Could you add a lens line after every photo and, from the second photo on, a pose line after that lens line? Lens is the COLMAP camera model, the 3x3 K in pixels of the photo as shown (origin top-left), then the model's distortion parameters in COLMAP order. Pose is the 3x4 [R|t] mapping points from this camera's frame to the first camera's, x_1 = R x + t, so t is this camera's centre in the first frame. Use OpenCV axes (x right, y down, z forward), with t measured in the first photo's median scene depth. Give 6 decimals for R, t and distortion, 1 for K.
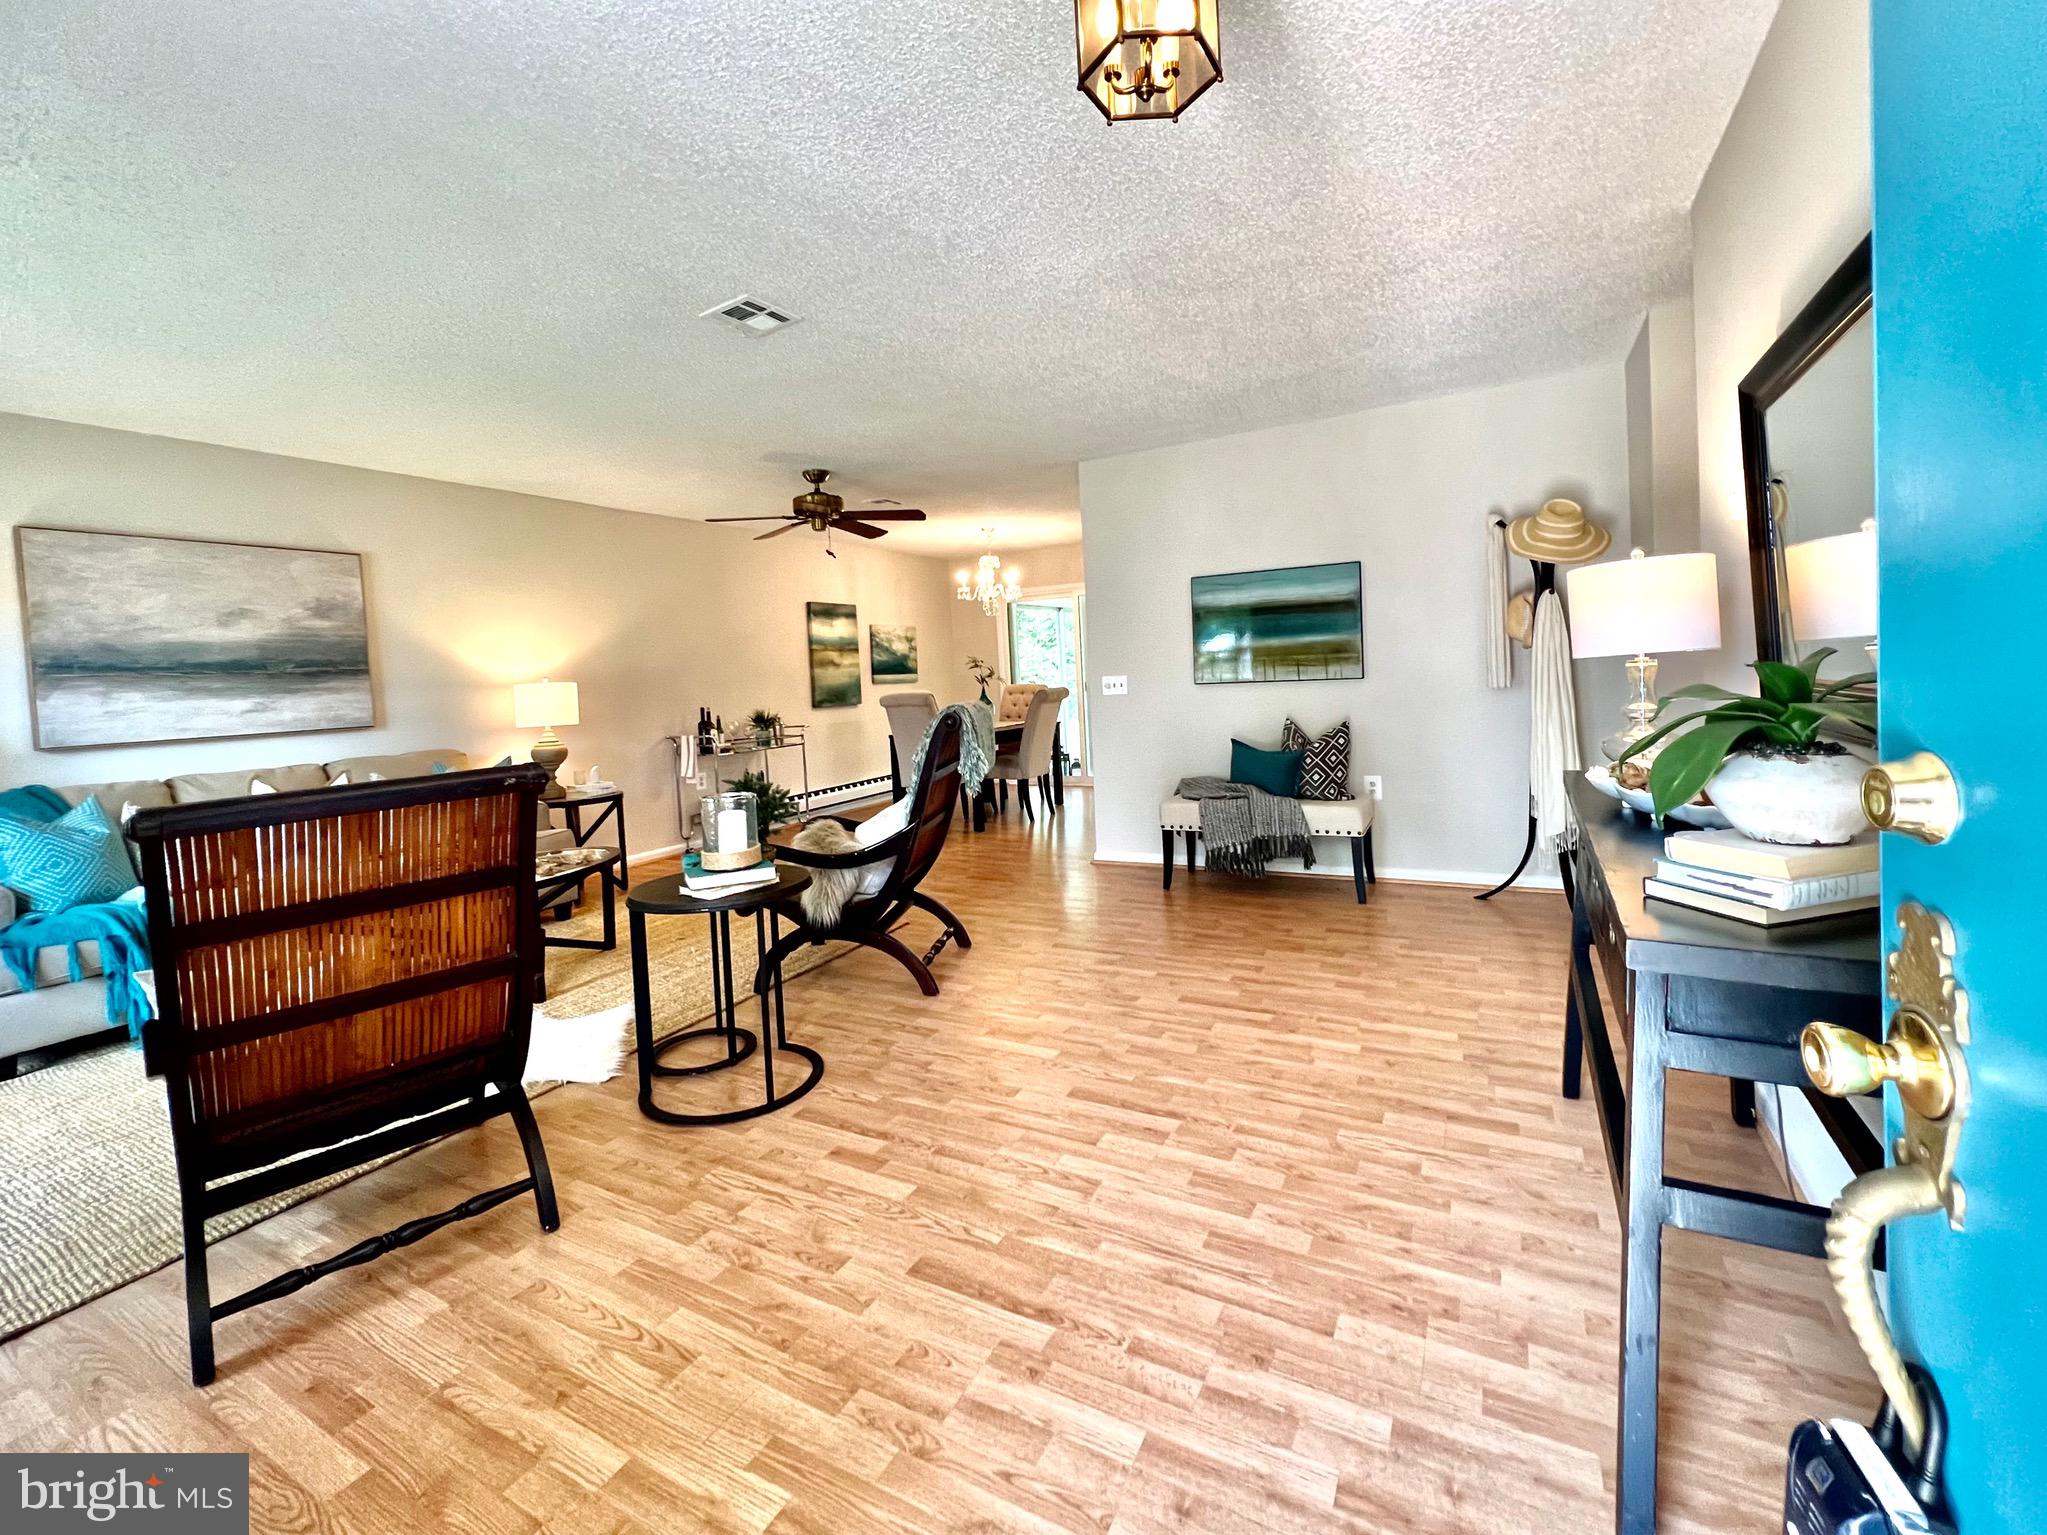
lens RADIAL K [[872.3, 0, 1022.7], [0, 872.3, 705.0], [0, 0, 1]] dist [0.000353, -0.000067]
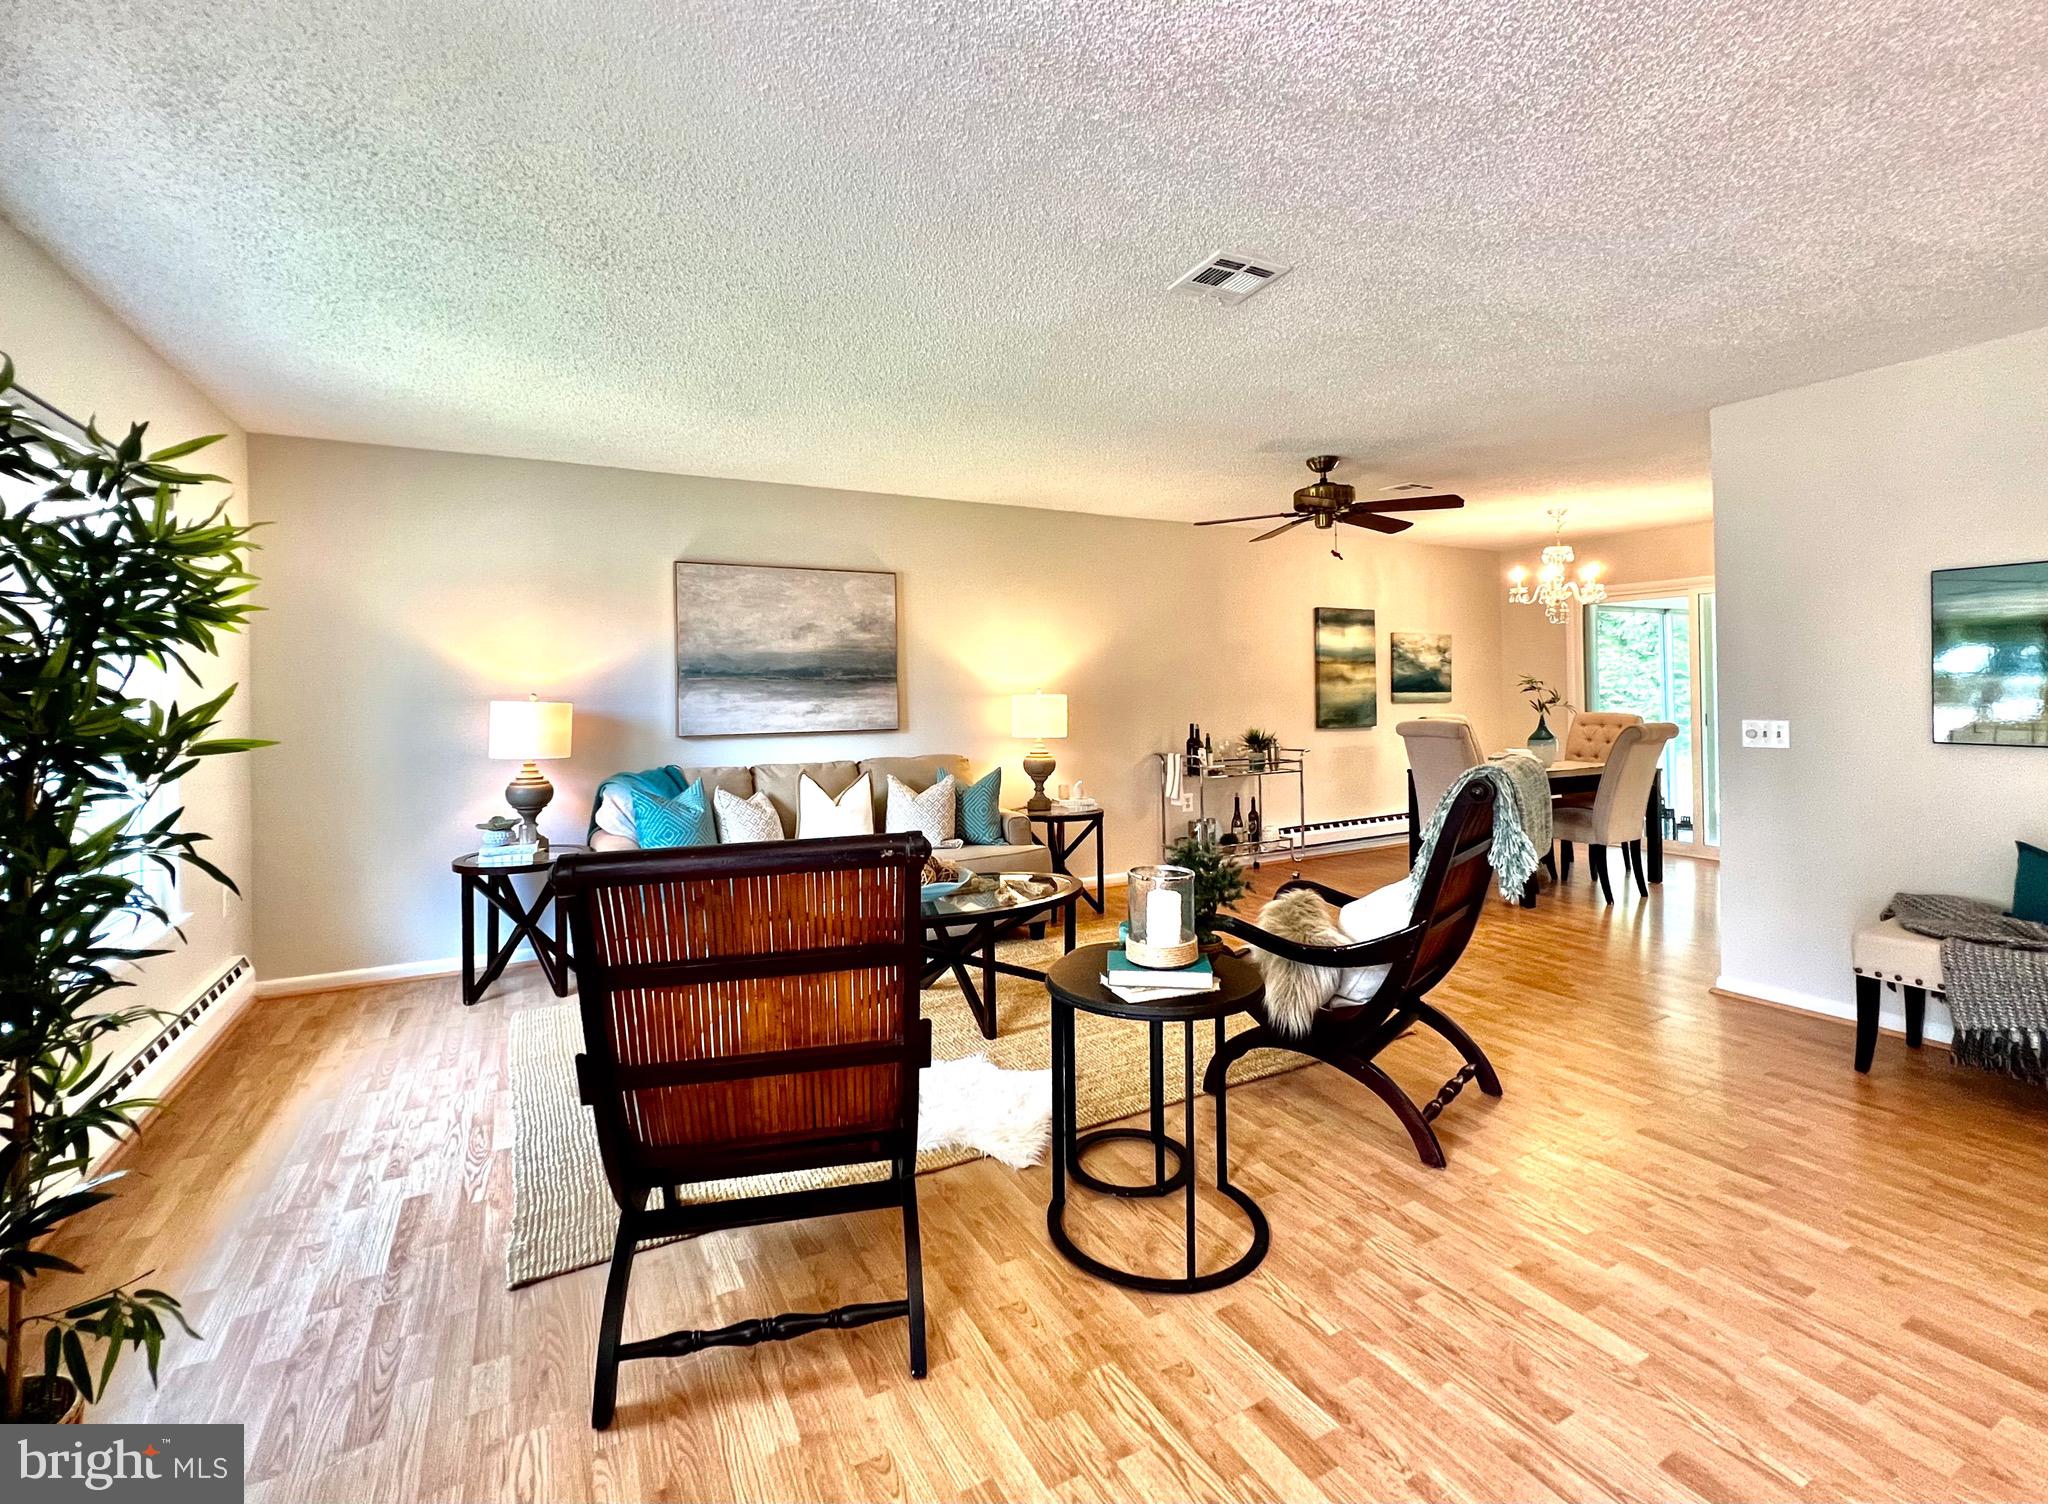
lens RADIAL K [[911.9, 0, 1020.8], [0, 911.9, 681.1], [0, 0, 1]] dist [-0.002910, 0.001206]
pose [[0.841775, 0.034590, -0.538719, -0.000287], [-0.049334, 0.998698, -0.012962, -0.032256], [0.537569, 0.037489, 0.842386, 0.130493]]
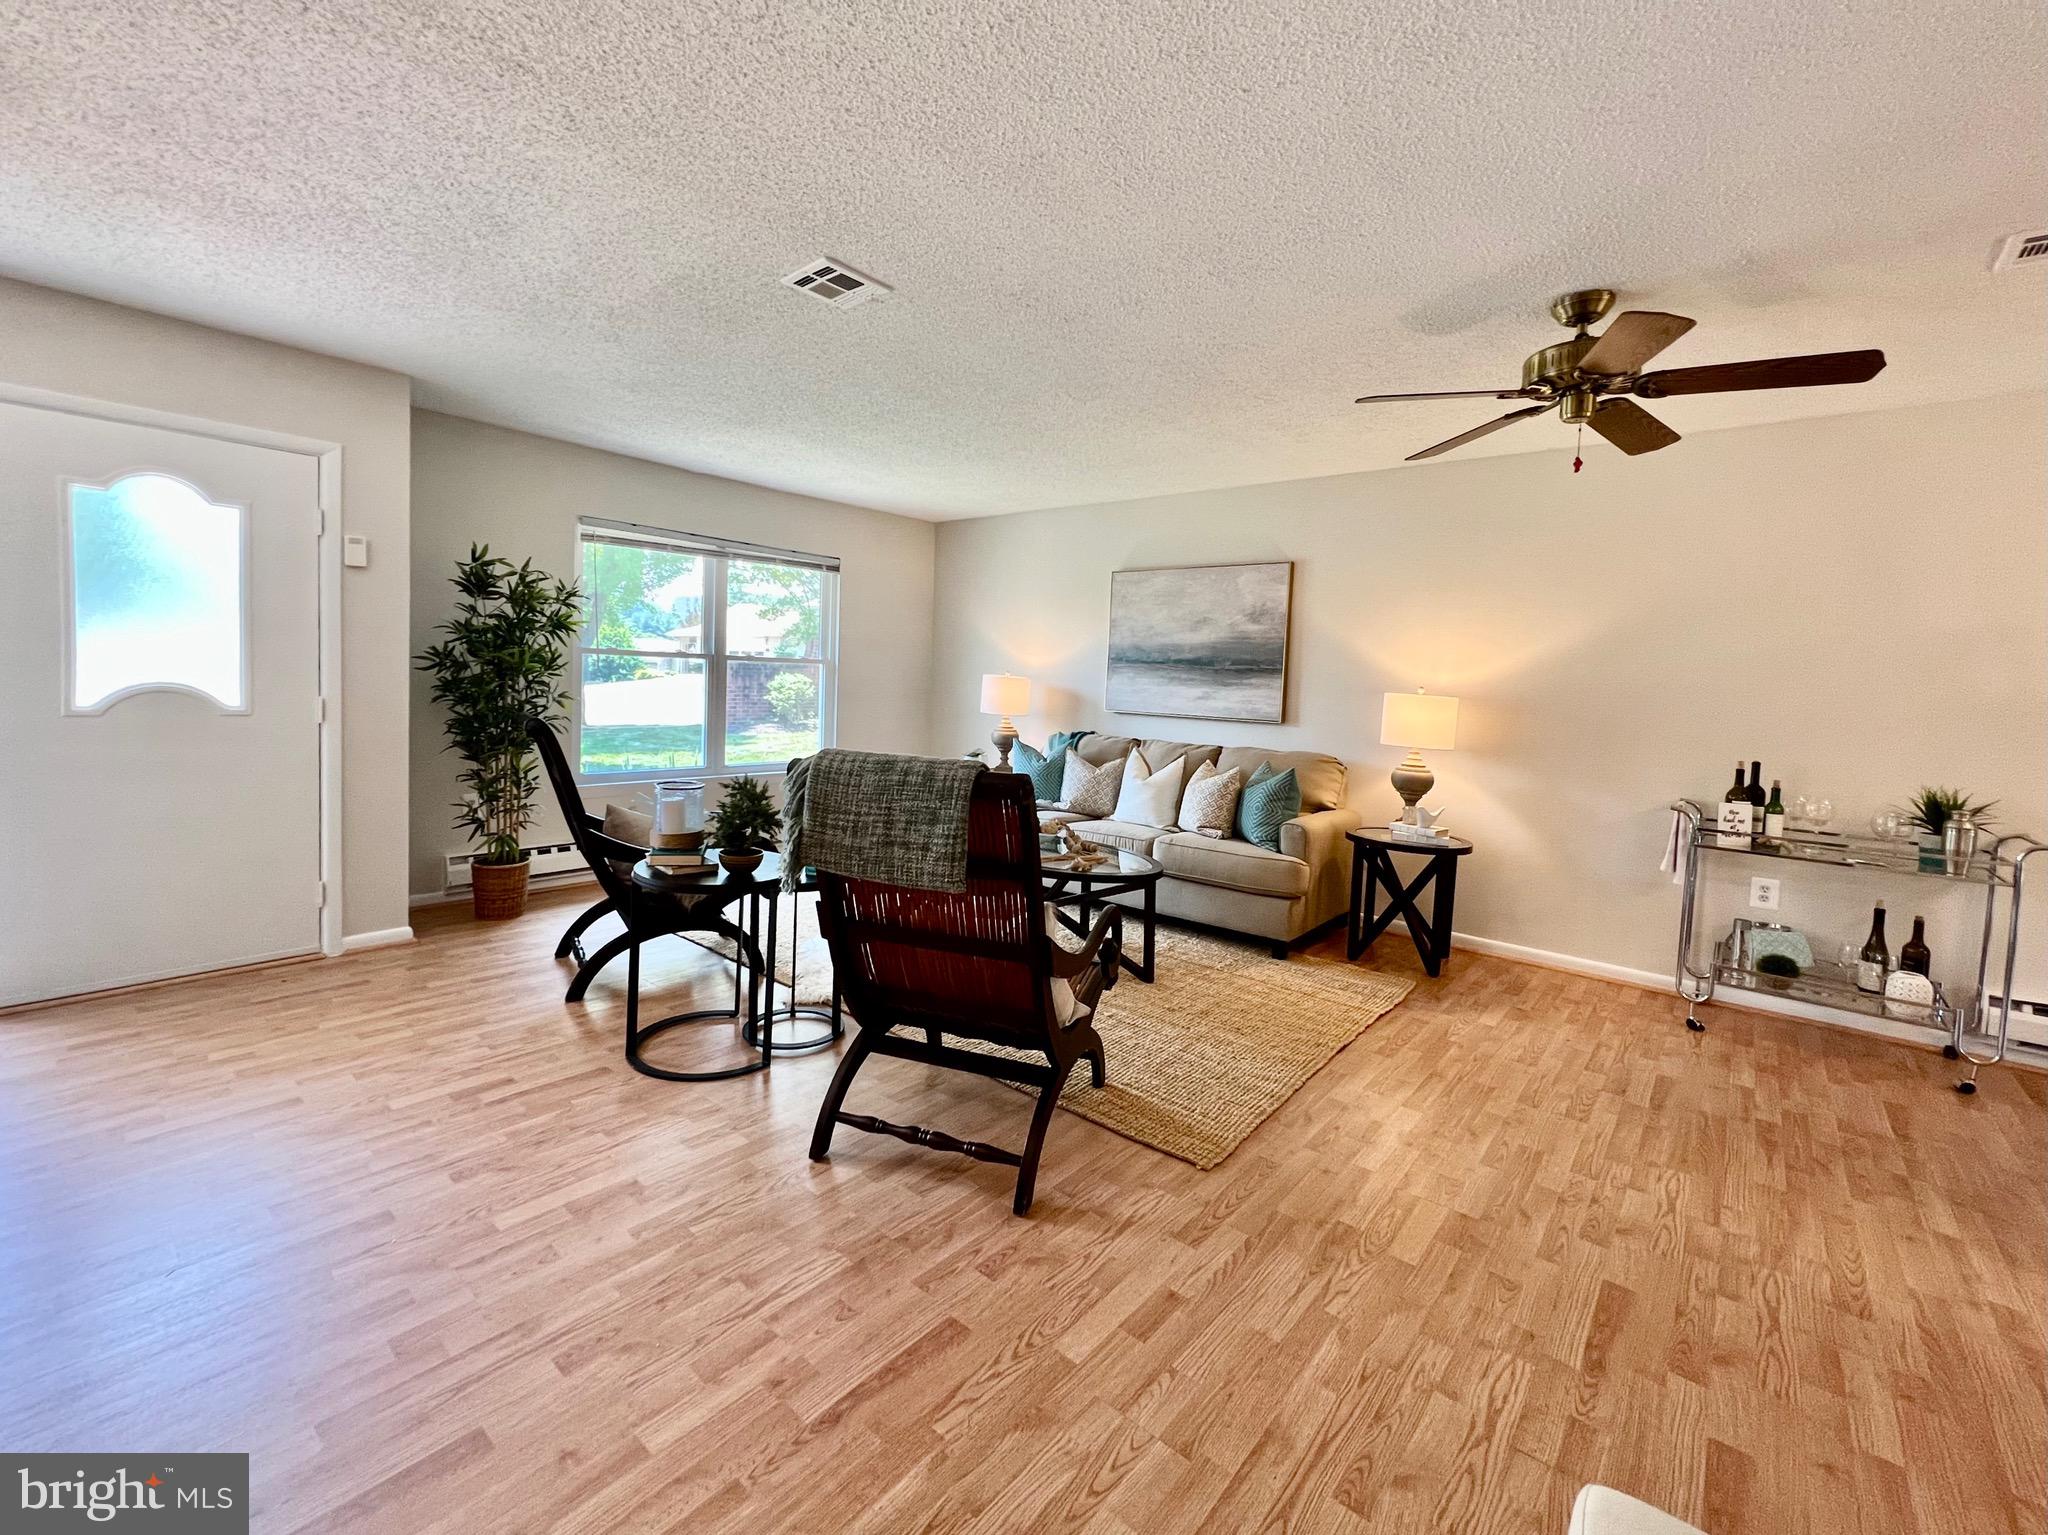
lens RADIAL K [[852.8, 0, 1020.5], [0, 852.8, 736.7], [0, 0, 1]] dist [-0.002118, -0.000313]
pose [[-0.192428, 0.109722, -0.975158, 0.384855], [-0.070021, 0.989661, 0.125171, -0.074720], [0.978810, 0.092368, -0.182756, 0.978568]]
